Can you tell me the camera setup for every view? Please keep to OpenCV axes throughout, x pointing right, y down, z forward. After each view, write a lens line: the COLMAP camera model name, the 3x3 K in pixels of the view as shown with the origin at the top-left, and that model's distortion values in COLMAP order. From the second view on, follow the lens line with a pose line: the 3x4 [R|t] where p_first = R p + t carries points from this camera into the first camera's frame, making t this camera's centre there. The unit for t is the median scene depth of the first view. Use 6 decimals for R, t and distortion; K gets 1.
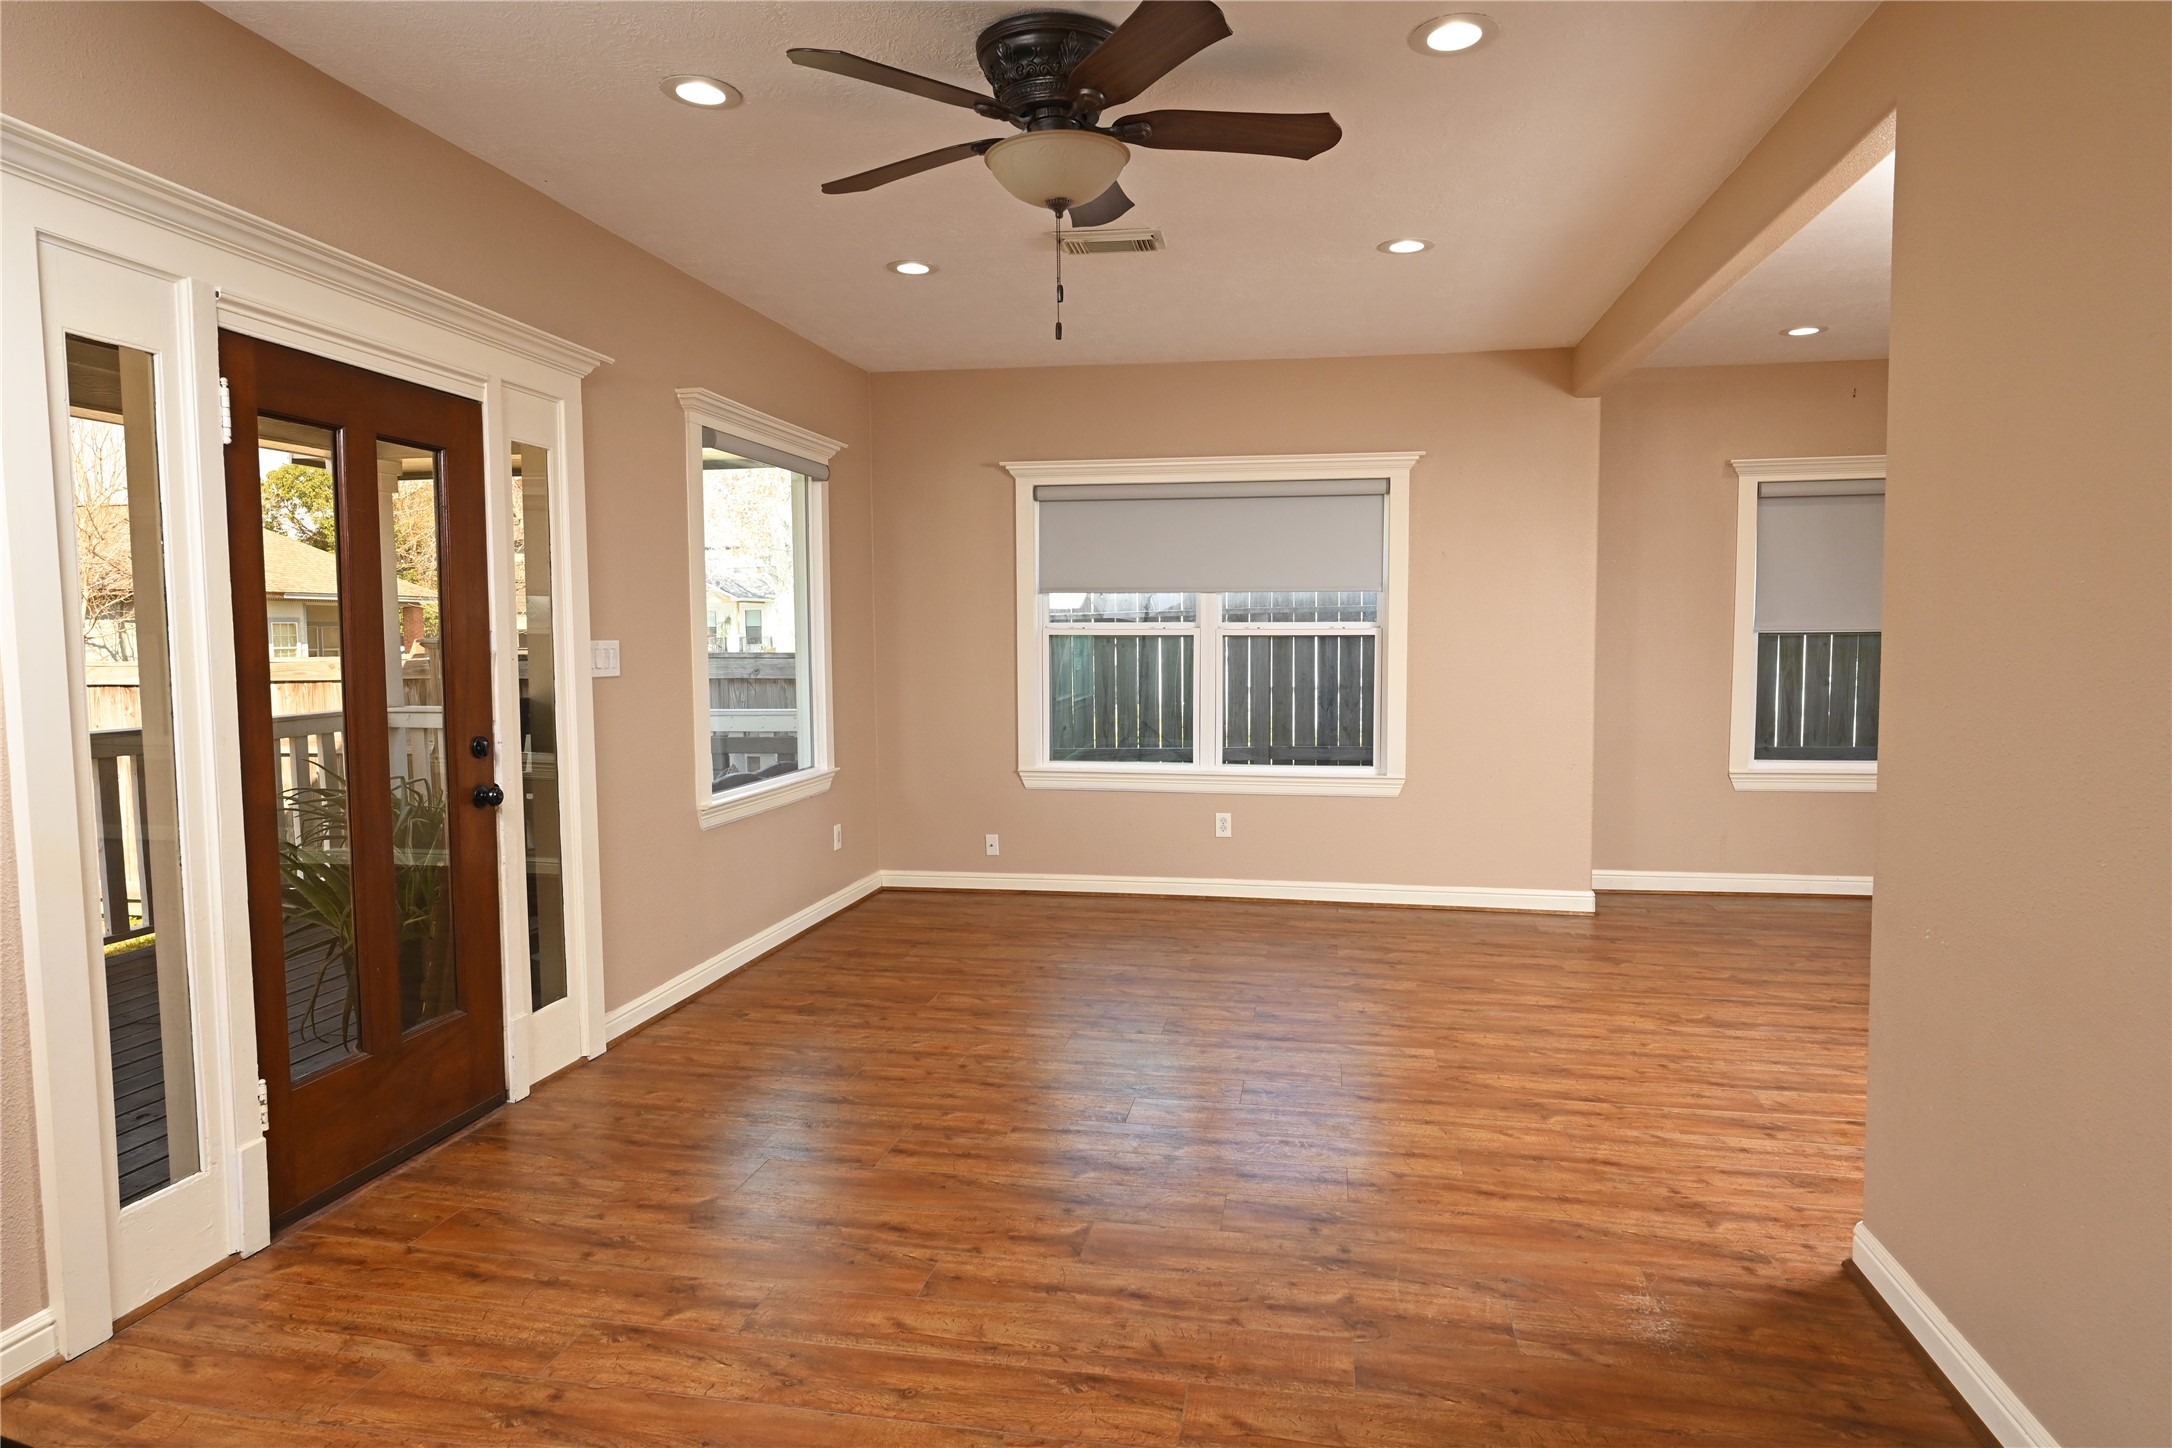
lens RADIAL K [[1214.7, 0, 1125.0], [0, 1214.7, 720.3], [0, 0, 1]] dist [-0.005993, 0.003729]
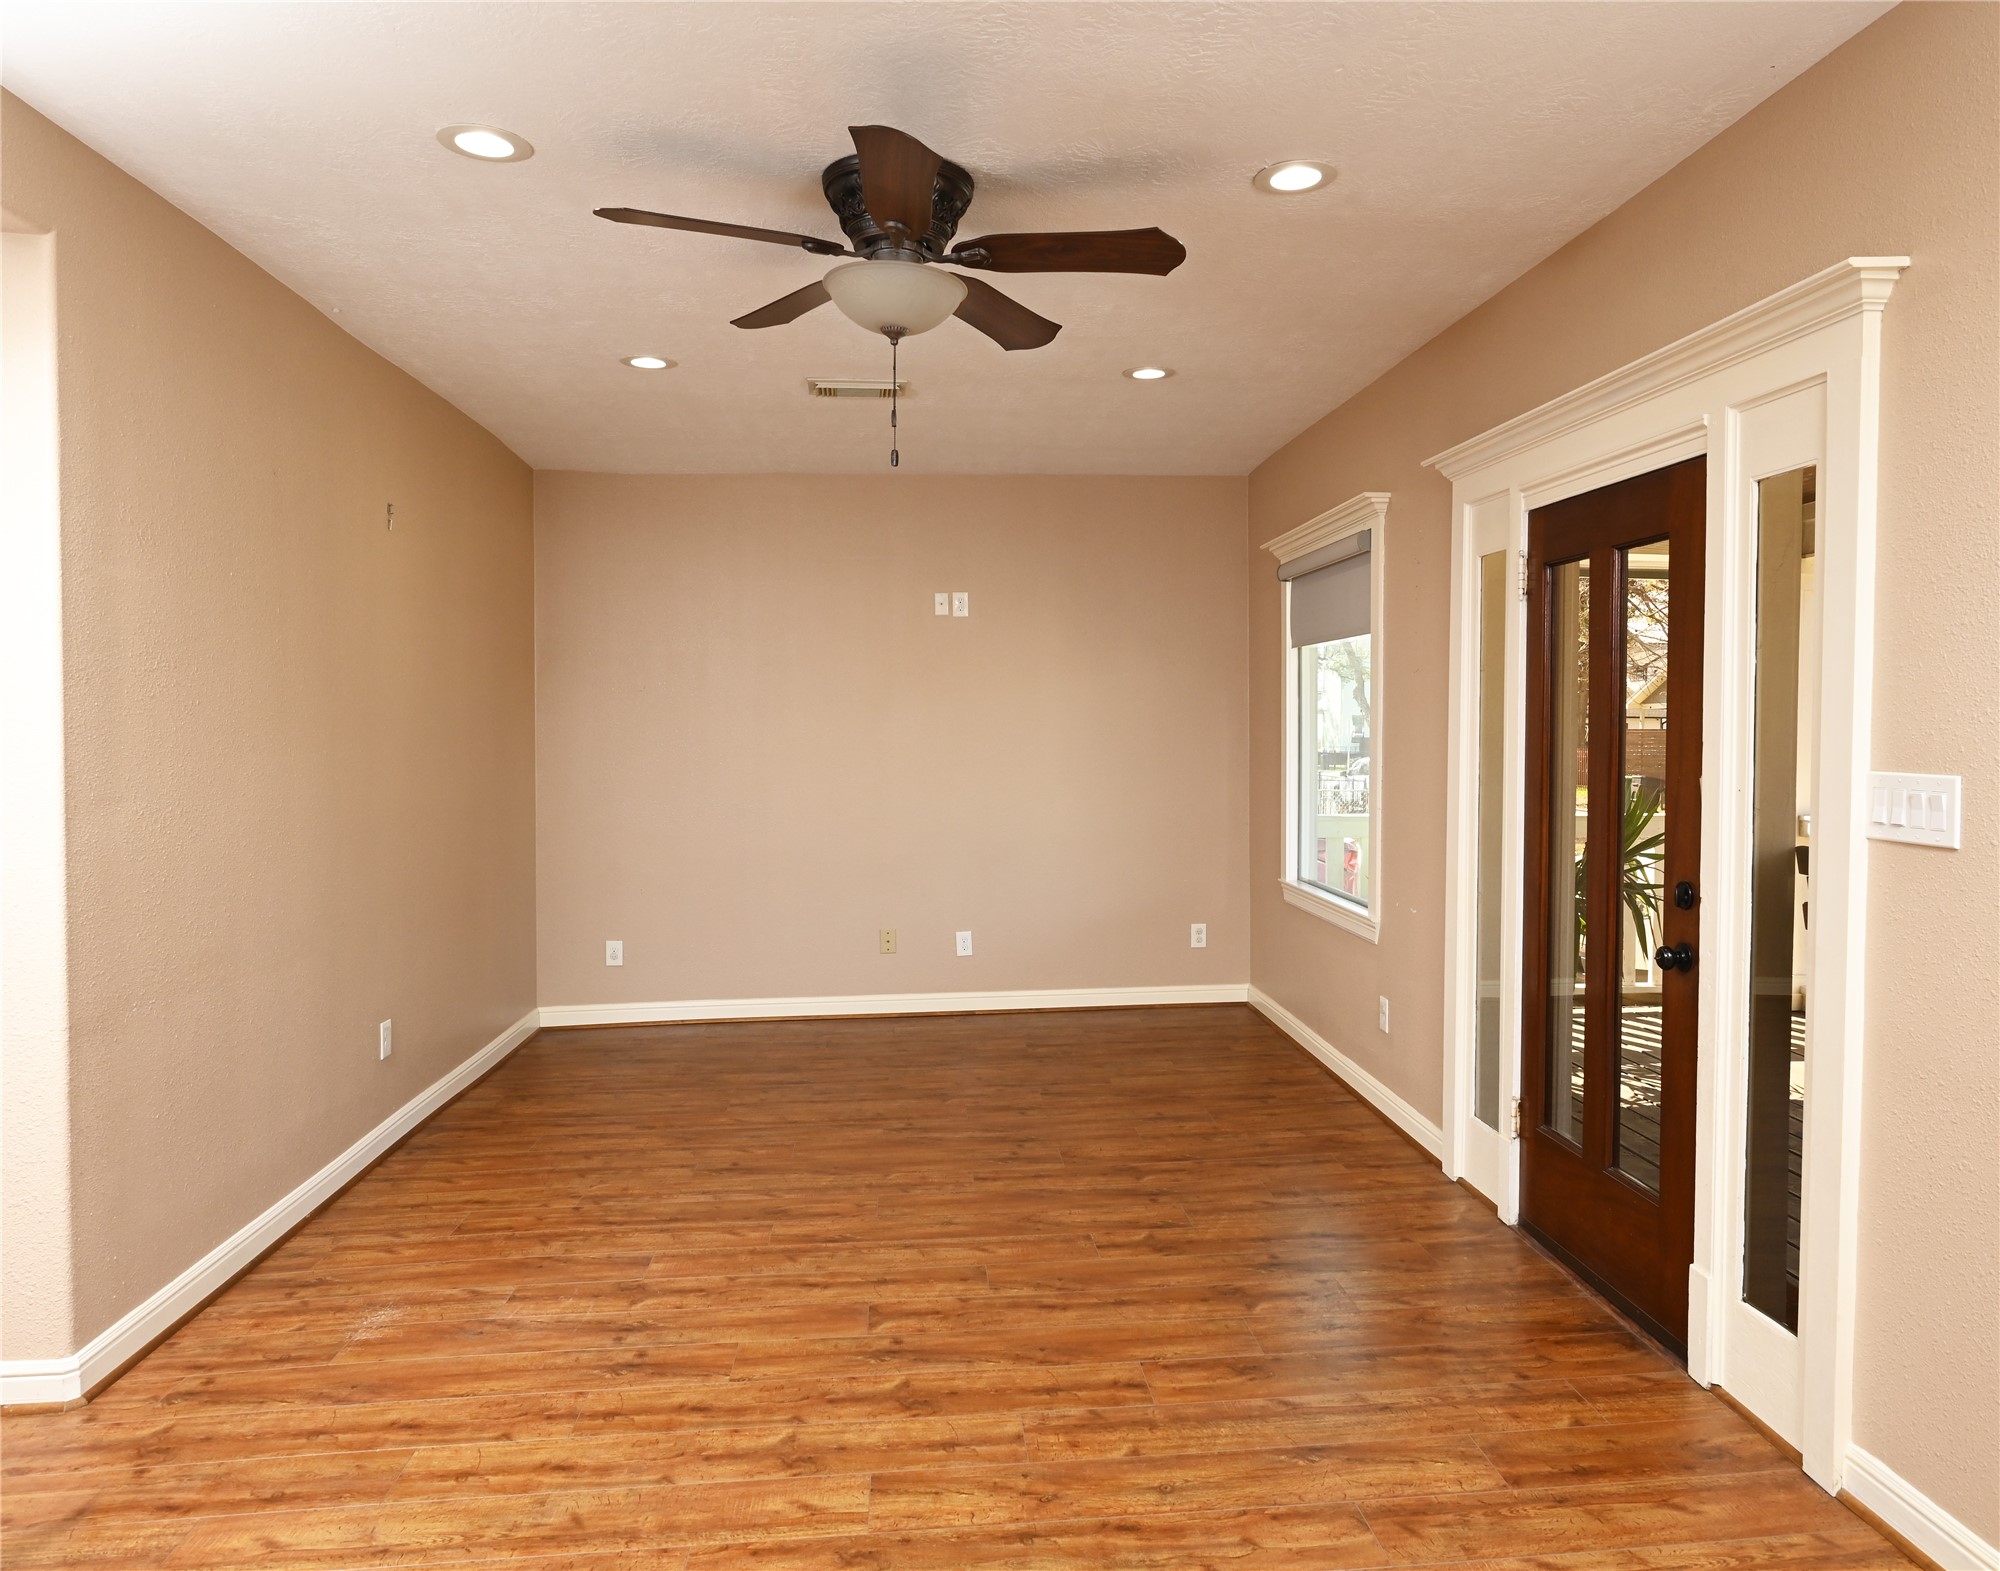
lens RADIAL K [[1349.9, 0, 1053.6], [0, 1349.9, 767.0], [0, 0, 1]] dist [-0.009571, 0.000419]
pose [[-0.963035, 0.011746, -0.269121, 0.104367], [-0.016402, 0.994638, 0.102105, -0.149862], [0.268877, 0.102745, -0.957679, 1.789861]]
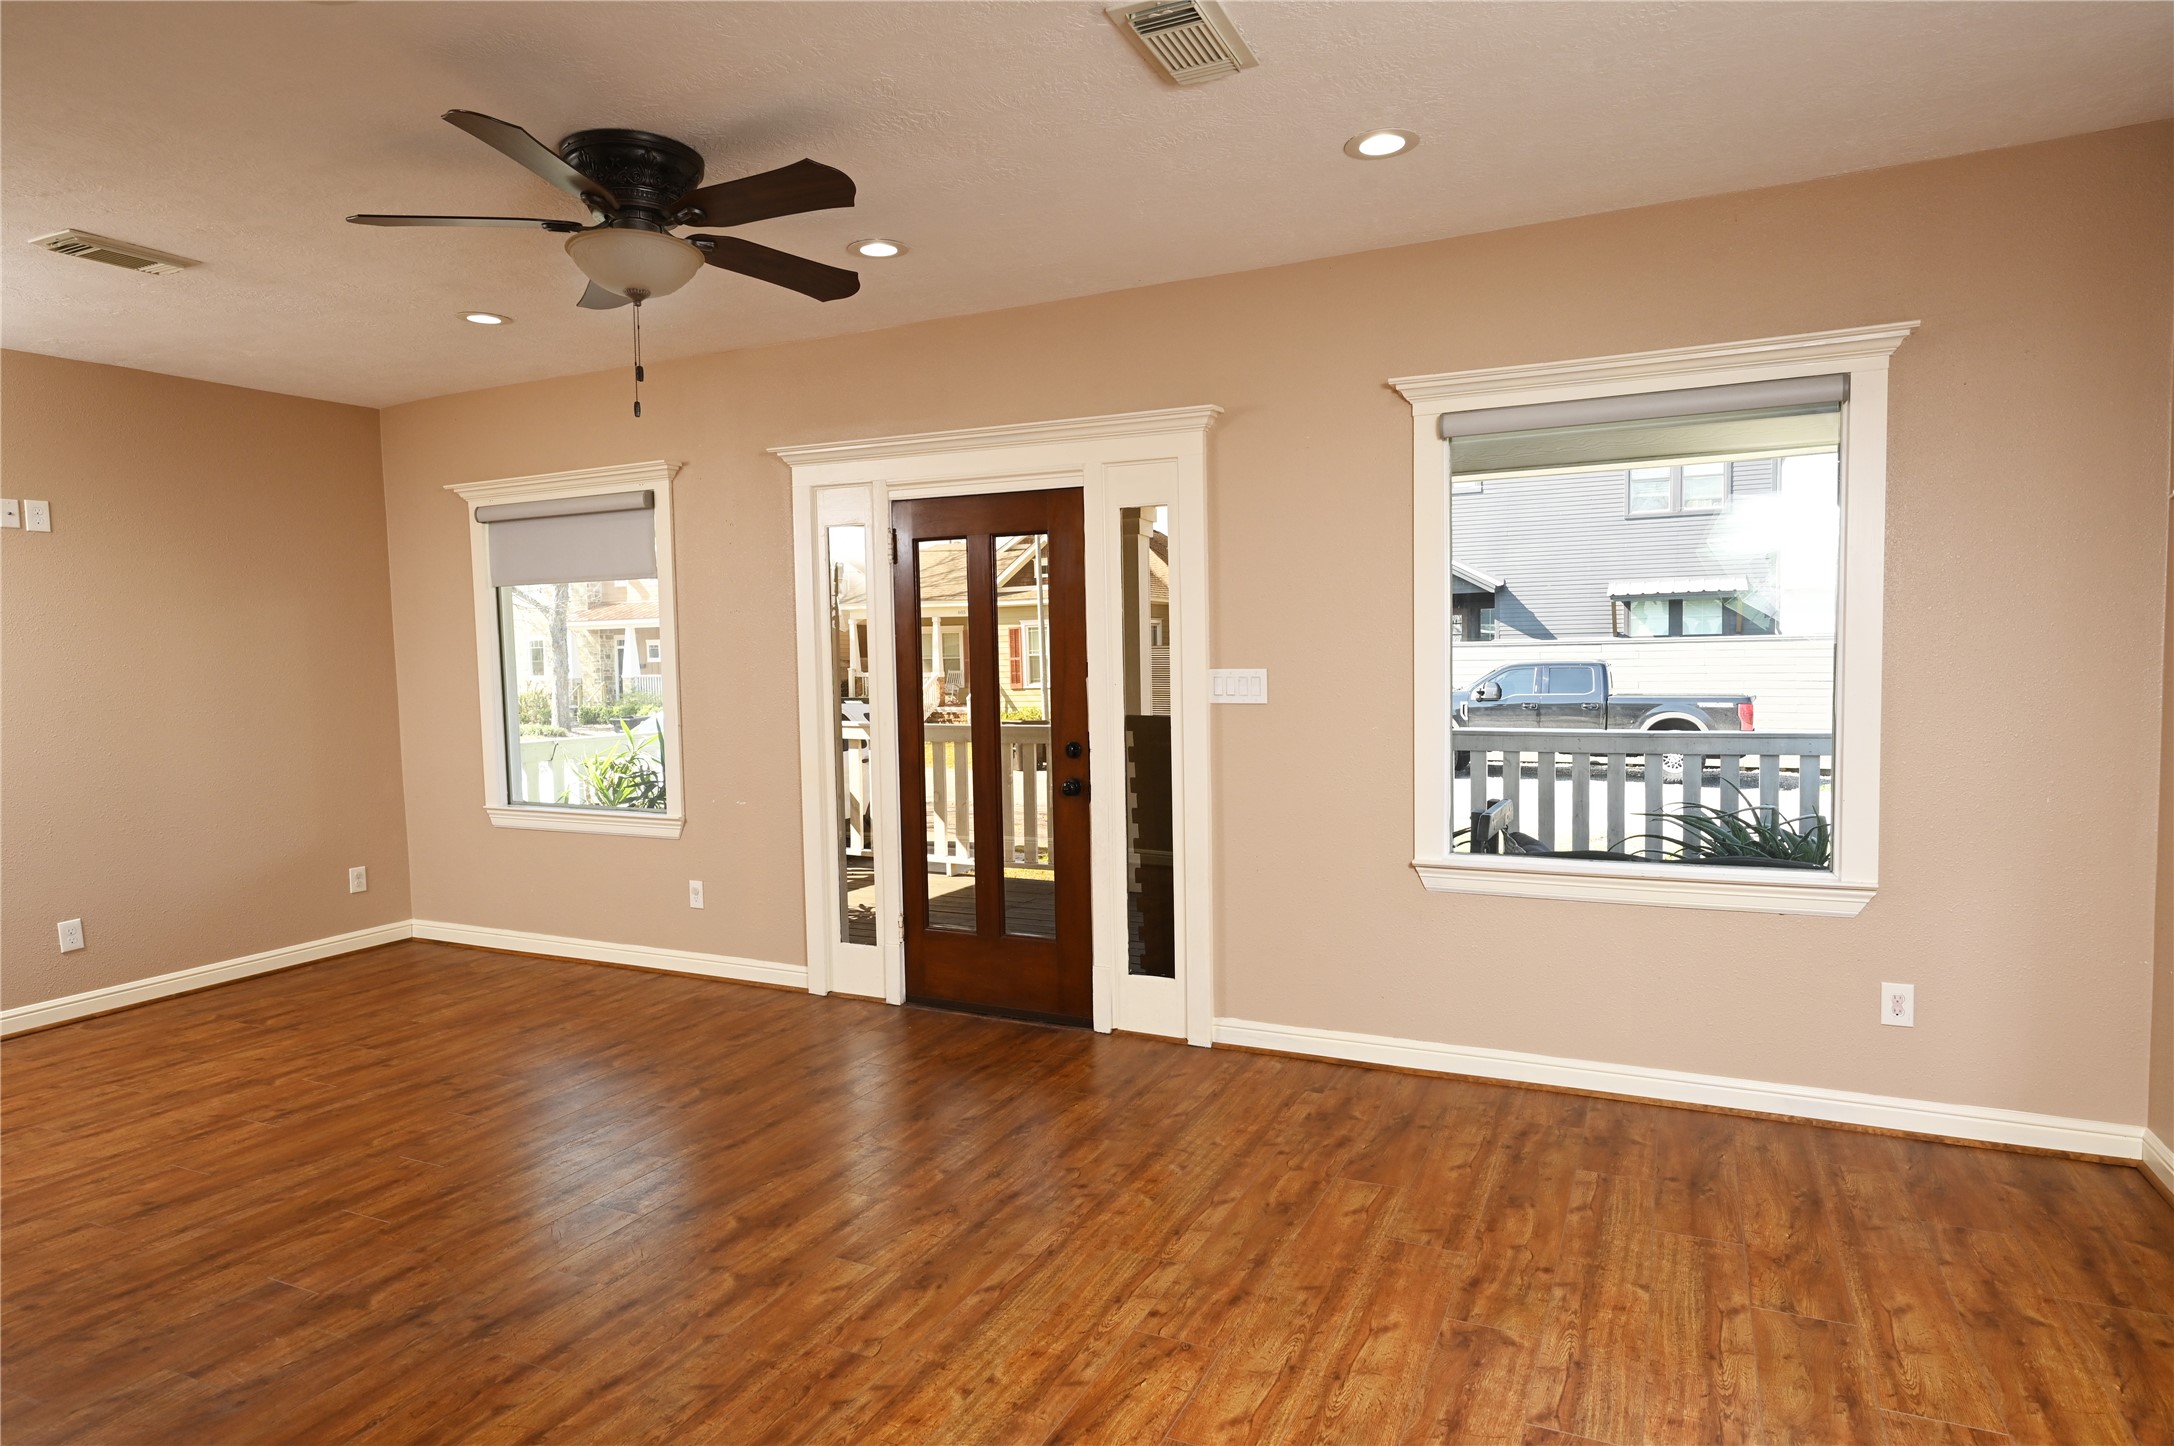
lens RADIAL K [[1243.6, 0, 1105.8], [0, 1243.6, 732.7], [0, 0, 1]] dist [-0.003023, 0.001981]
pose [[-0.272283, 0.070136, -0.959658, 0.786261], [-0.049598, 0.994991, 0.086791, -0.120810], [0.960938, 0.071229, -0.267441, 1.448760]]
